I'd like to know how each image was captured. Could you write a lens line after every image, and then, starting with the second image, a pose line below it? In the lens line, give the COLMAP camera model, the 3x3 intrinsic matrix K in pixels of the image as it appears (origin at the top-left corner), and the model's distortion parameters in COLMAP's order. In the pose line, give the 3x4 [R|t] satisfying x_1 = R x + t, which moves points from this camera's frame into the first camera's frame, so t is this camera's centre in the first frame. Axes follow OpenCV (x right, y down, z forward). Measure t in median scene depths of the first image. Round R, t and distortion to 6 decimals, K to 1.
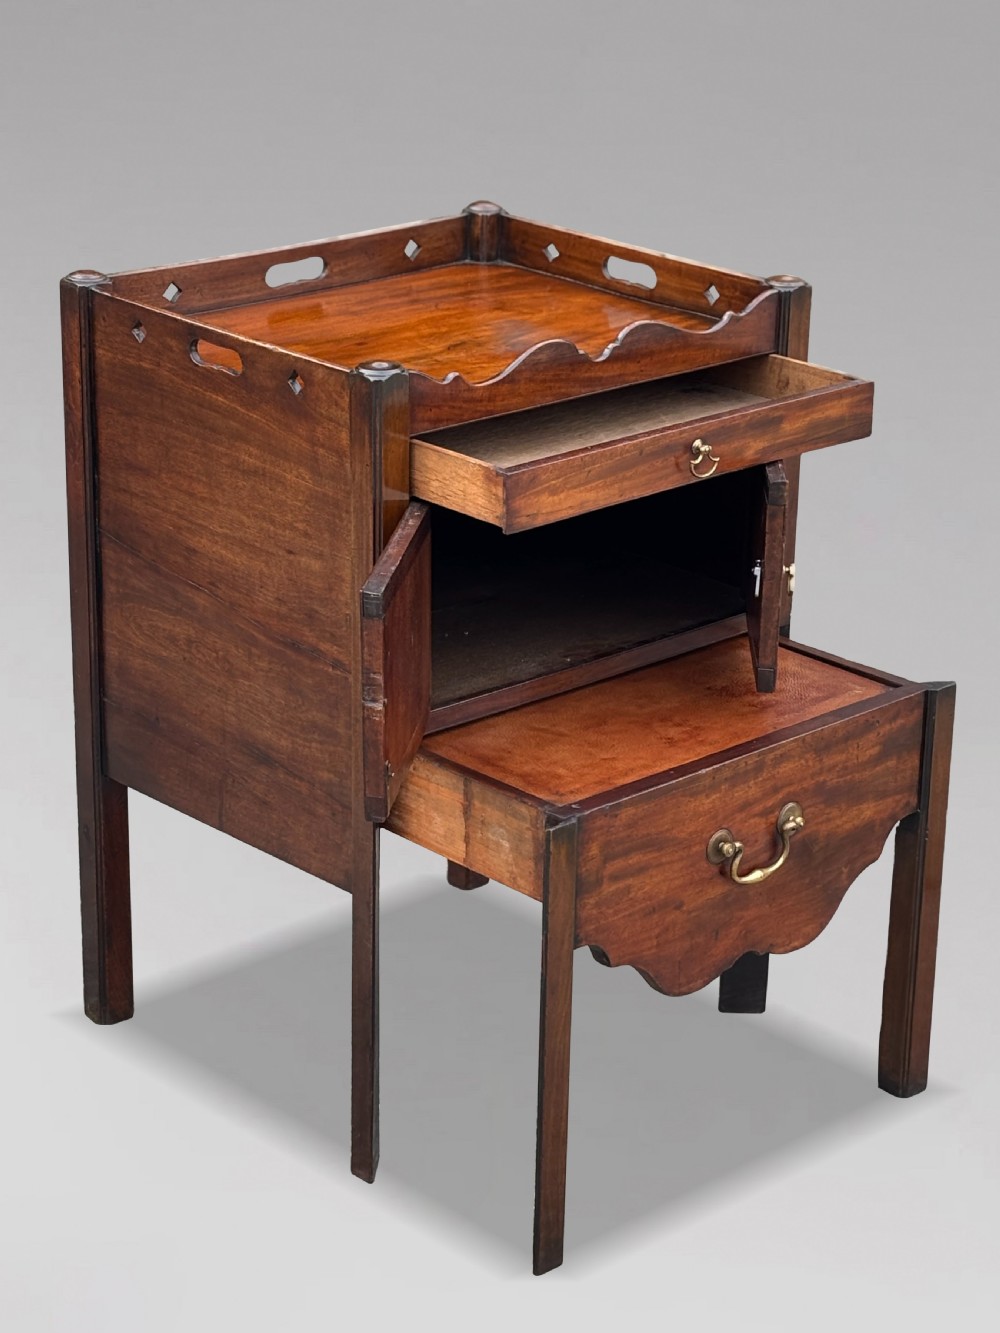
lens RADIAL K [[2947.1, 0, 463.6], [0, 2947.1, 675.1], [0, 0, 1]] dist [0.071365, 0.000000]
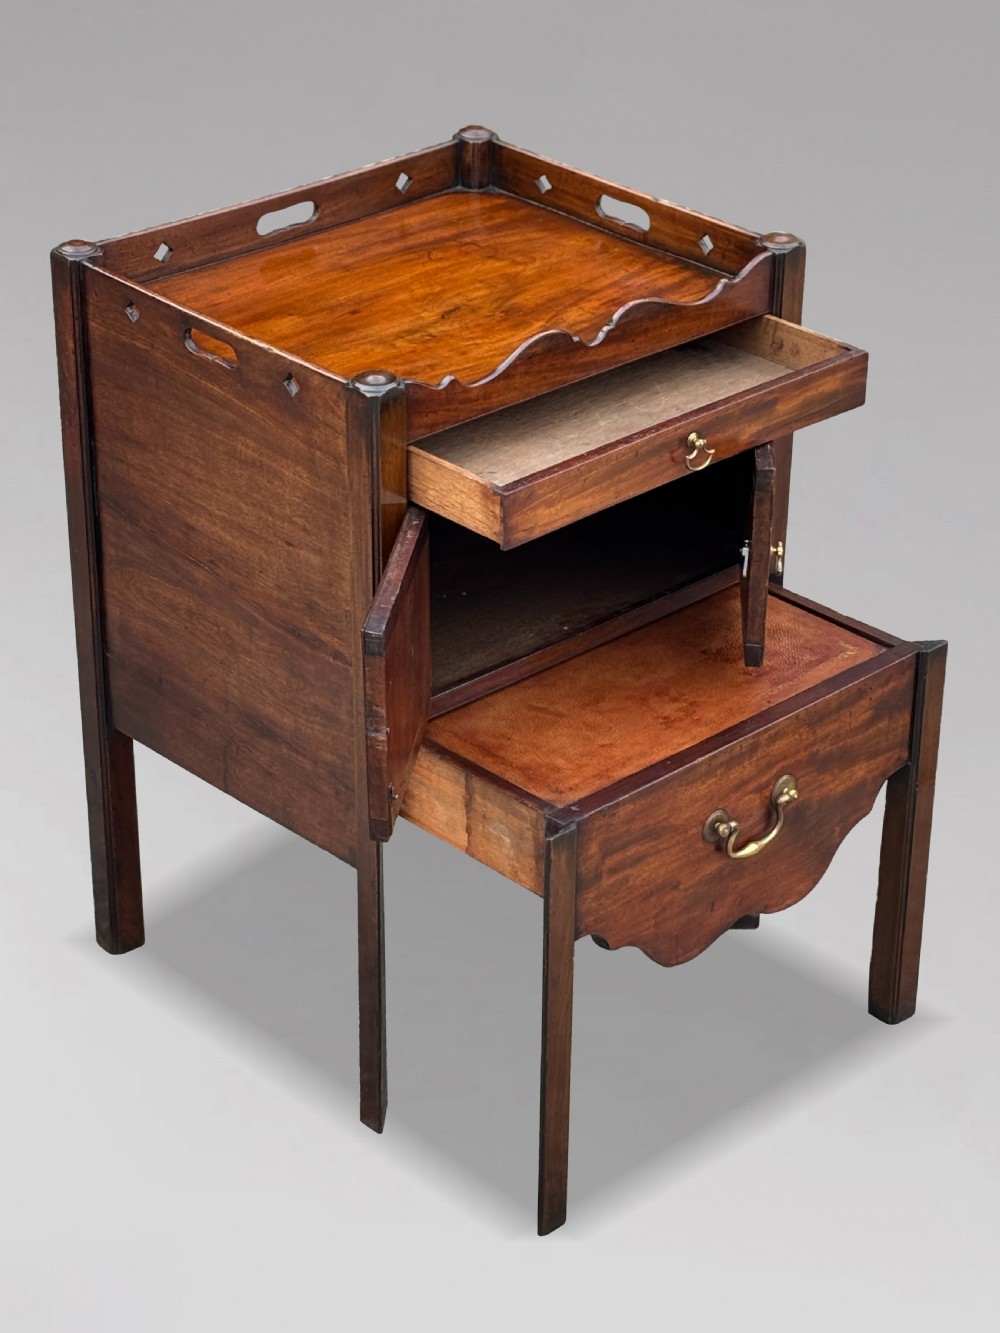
lens RADIAL K [[2947.1, 0, 491.2], [0, 2947.1, 673.7], [0, 0, 1]] dist [0.071365, 0.000000]
pose [[0.999825, -0.014460, 0.011875, -0.002281], [0.012708, 0.990586, 0.136297, -0.130158], [-0.013734, -0.136123, 0.990597, -0.005624]]
